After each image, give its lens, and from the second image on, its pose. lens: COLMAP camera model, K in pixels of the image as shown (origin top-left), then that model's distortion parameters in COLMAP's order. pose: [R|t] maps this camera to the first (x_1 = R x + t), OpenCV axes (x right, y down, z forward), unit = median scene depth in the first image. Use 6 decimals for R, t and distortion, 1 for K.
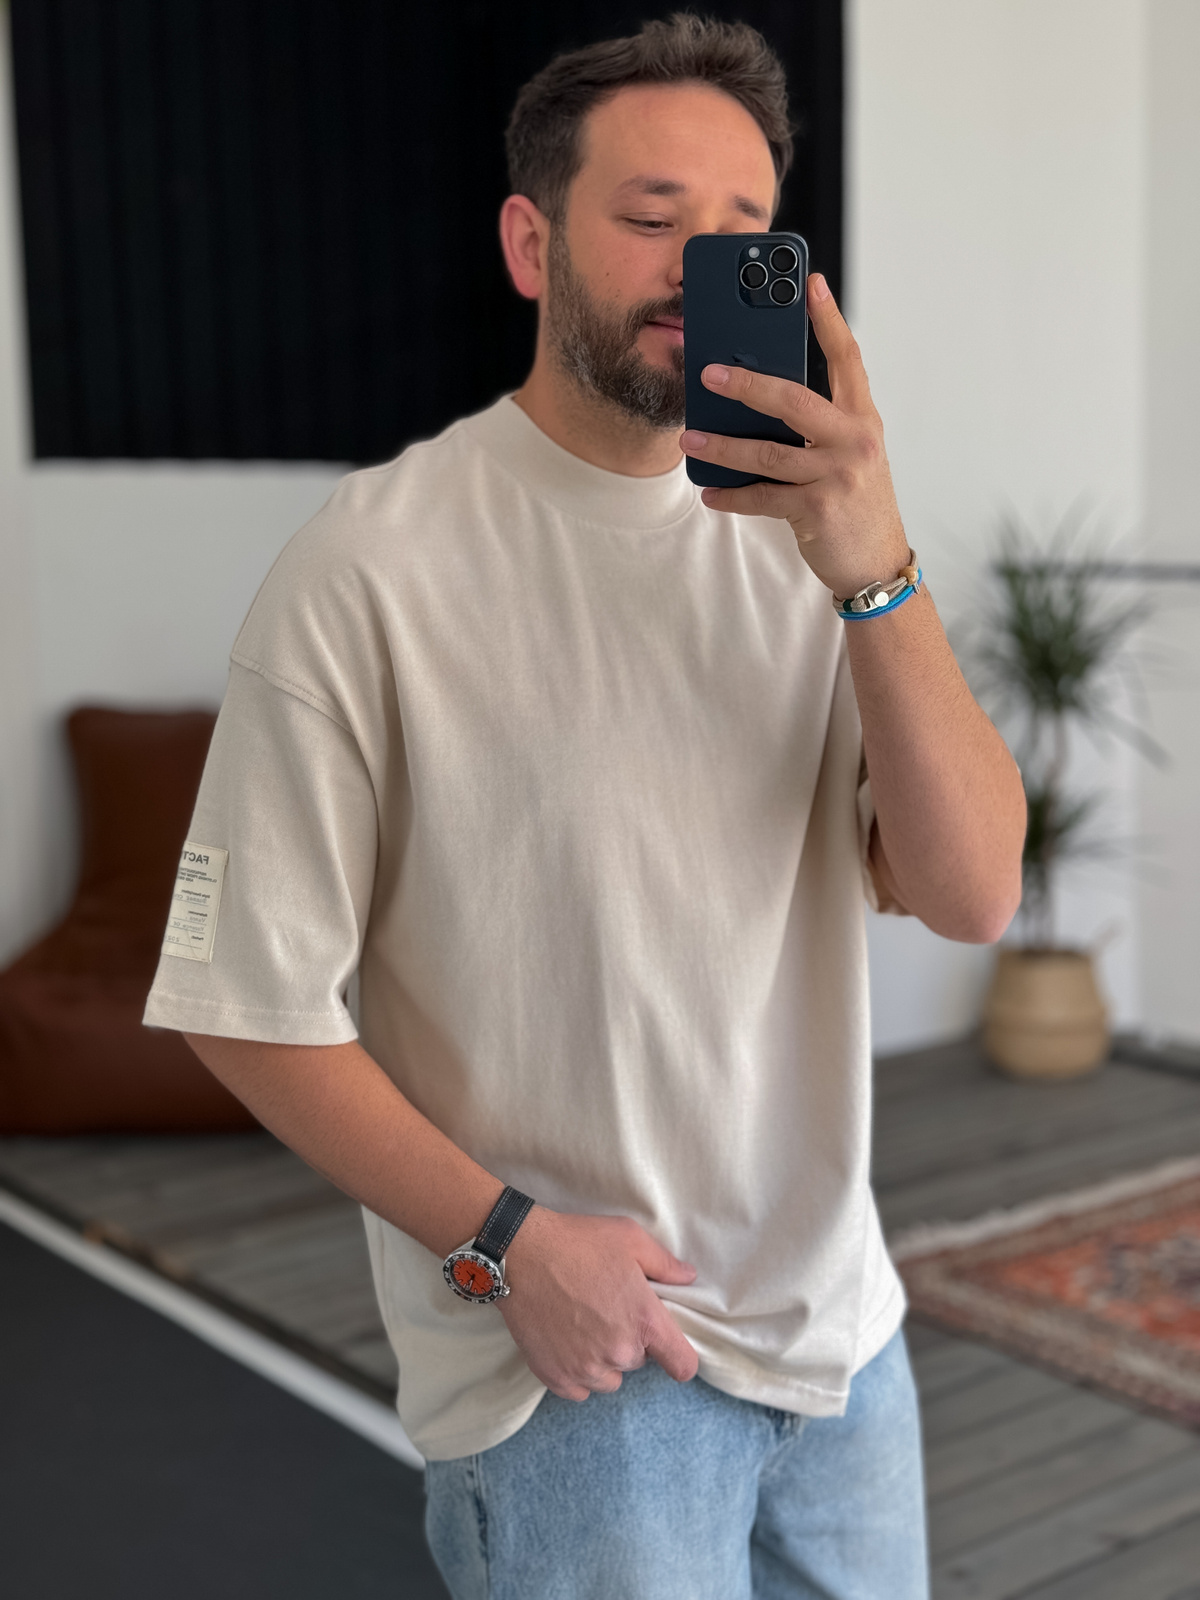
lens RADIAL K [[2259.3, 0, 699.5], [0, 2259.3, 800.7], [0, 0, 1]] dist [-0.676776, 3.877245]
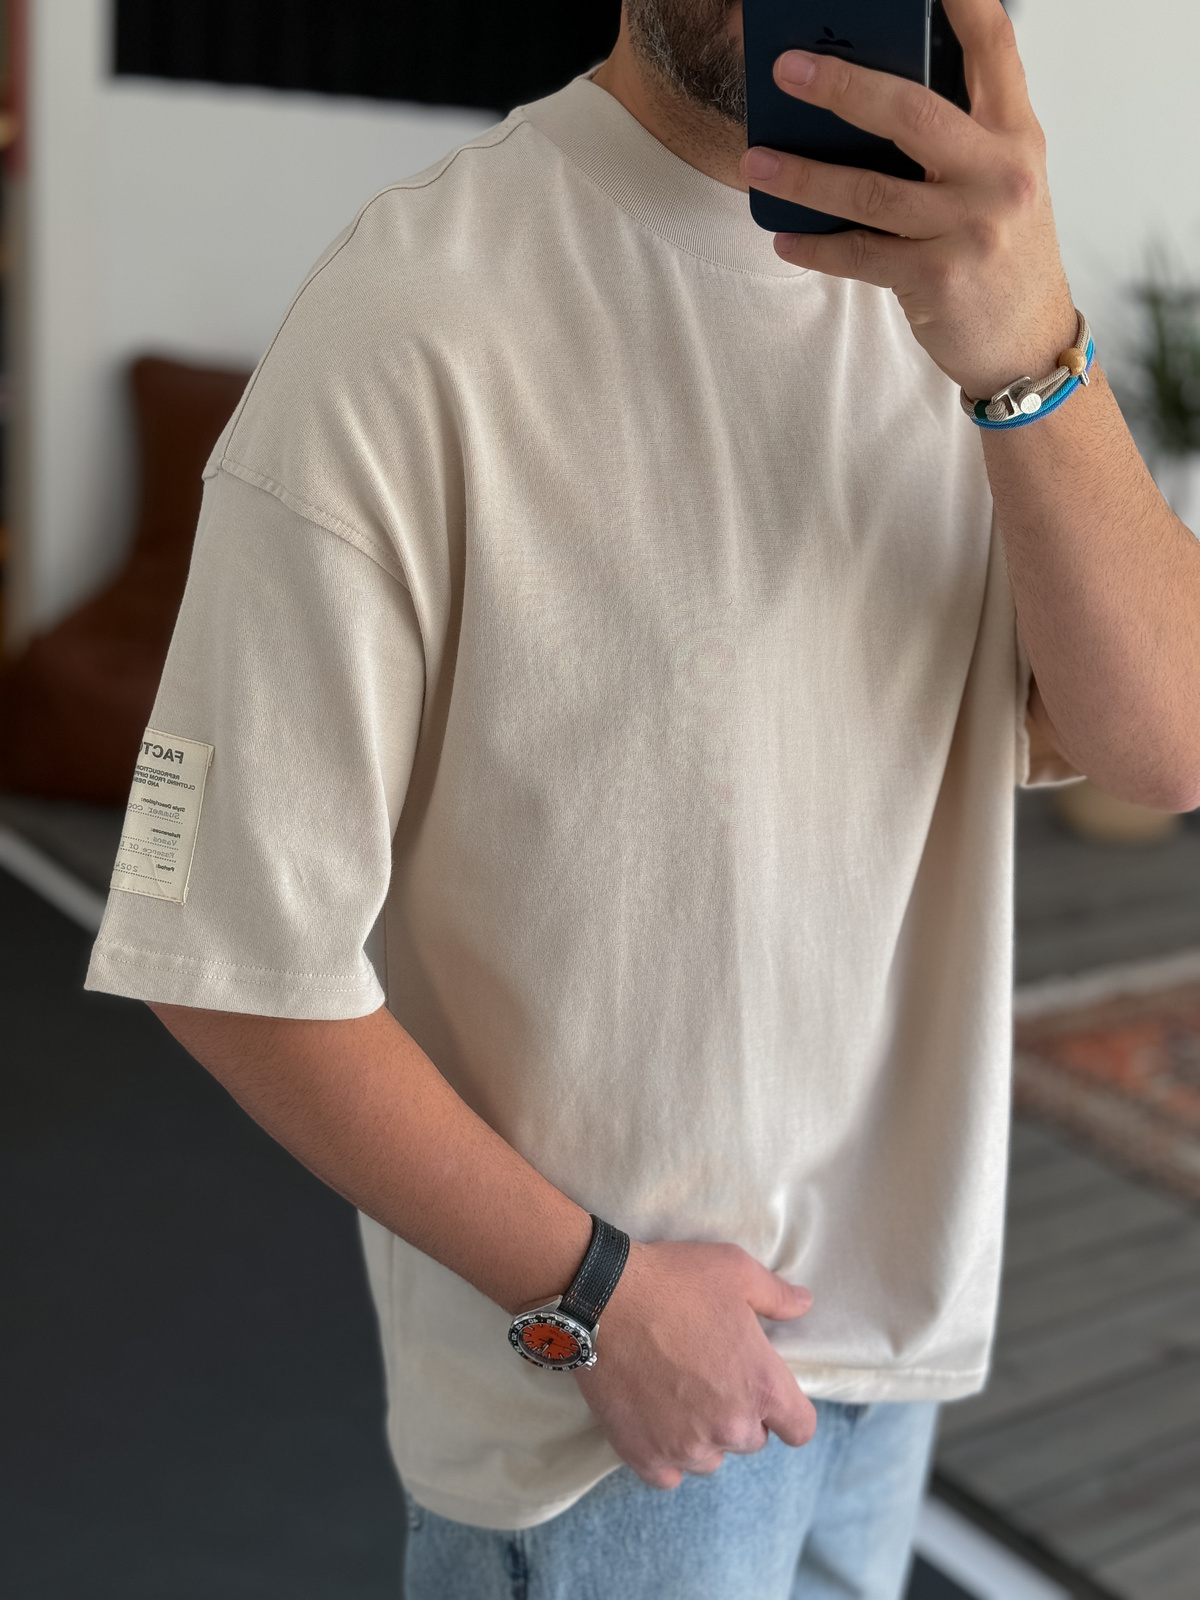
lens RADIAL K [[2240.4, 0, 699.1], [0, 2240.4, 798.6], [0, 0, 1]] dist [0.003103, 2.407221]
pose [[0.999685, 0.024711, 0.004460, -0.059546], [-0.025040, 0.994278, 0.103846, -0.033895], [-0.001868, -0.103925, 0.994583, 0.275246]]
